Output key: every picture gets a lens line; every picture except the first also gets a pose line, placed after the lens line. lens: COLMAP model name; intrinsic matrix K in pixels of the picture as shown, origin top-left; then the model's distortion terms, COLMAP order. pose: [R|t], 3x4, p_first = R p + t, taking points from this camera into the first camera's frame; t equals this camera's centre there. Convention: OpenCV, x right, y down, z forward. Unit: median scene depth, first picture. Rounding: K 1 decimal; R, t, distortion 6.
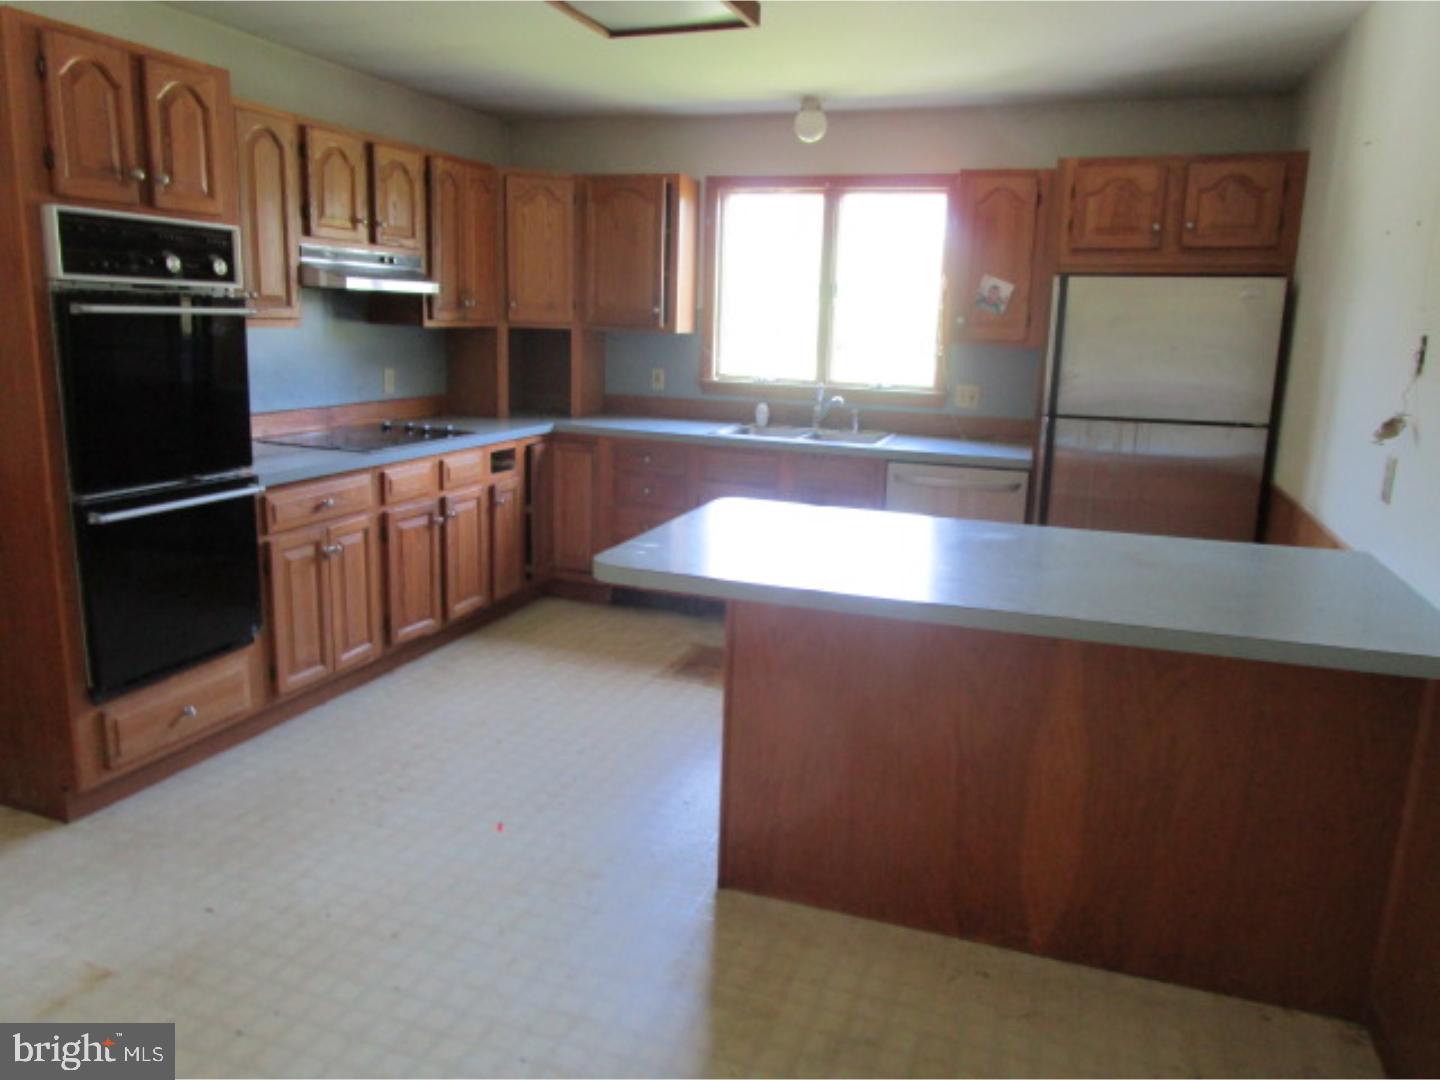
lens RADIAL K [[1019.8, 0, 716.1], [0, 1019.8, 542.8], [0, 0, 1]] dist [-0.020107, 0.000267]
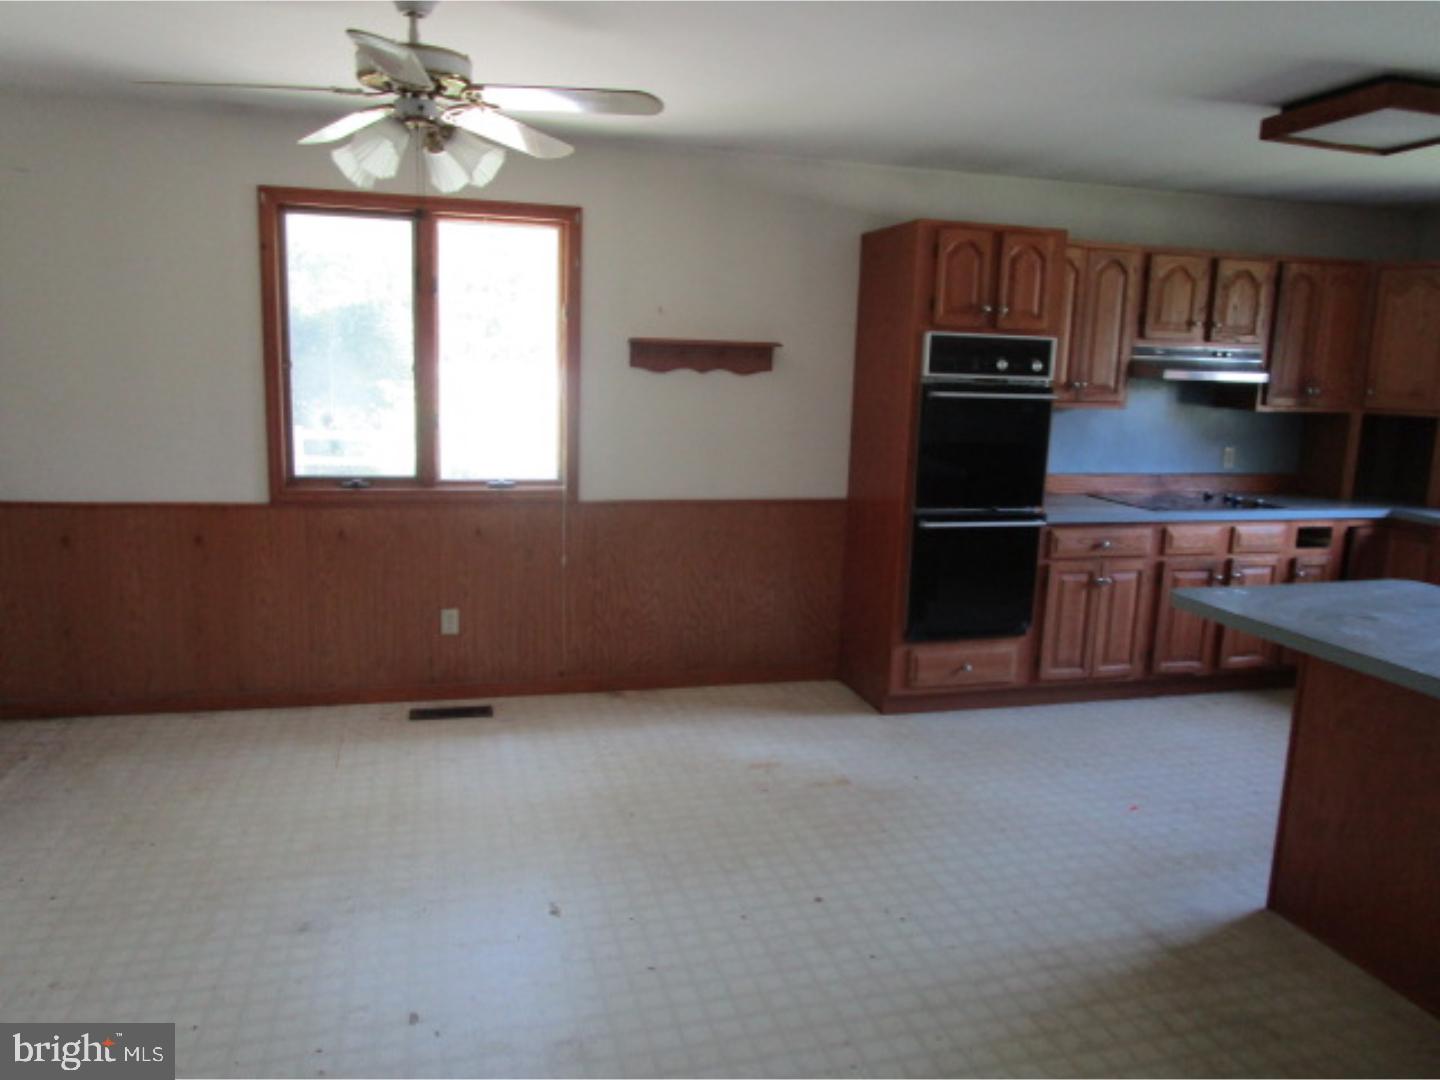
lens RADIAL K [[1019.8, 0, 716.1], [0, 1019.8, 542.8], [0, 0, 1]] dist [-0.020107, 0.000267]
pose [[0.572377, 0.122982, -0.810716, 0.338277], [-0.185284, 0.982516, 0.018231, 0.023903], [0.798783, 0.139777, 0.585156, -0.128823]]
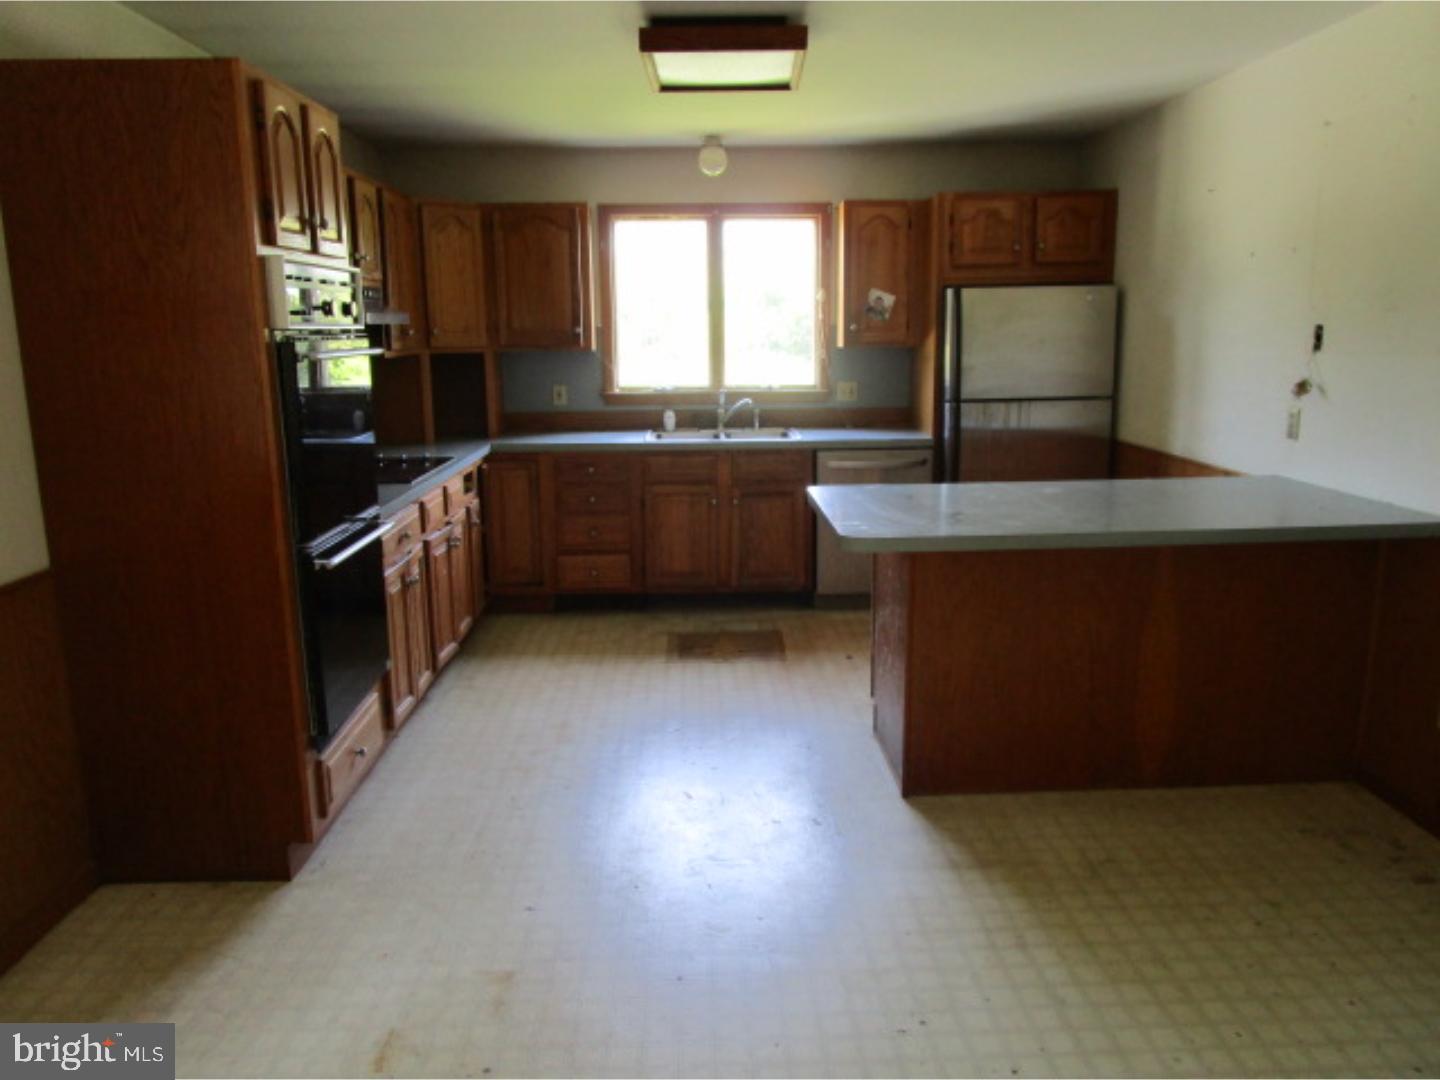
lens RADIAL K [[1019.8, 0, 716.1], [0, 1019.8, 542.8], [0, 0, 1]] dist [-0.020107, 0.000267]
pose [[0.929232, -0.117446, 0.350336, -0.403295], [0.119812, 0.992683, 0.014996, -0.007559], [-0.349534, 0.028039, 0.936504, -0.052473]]
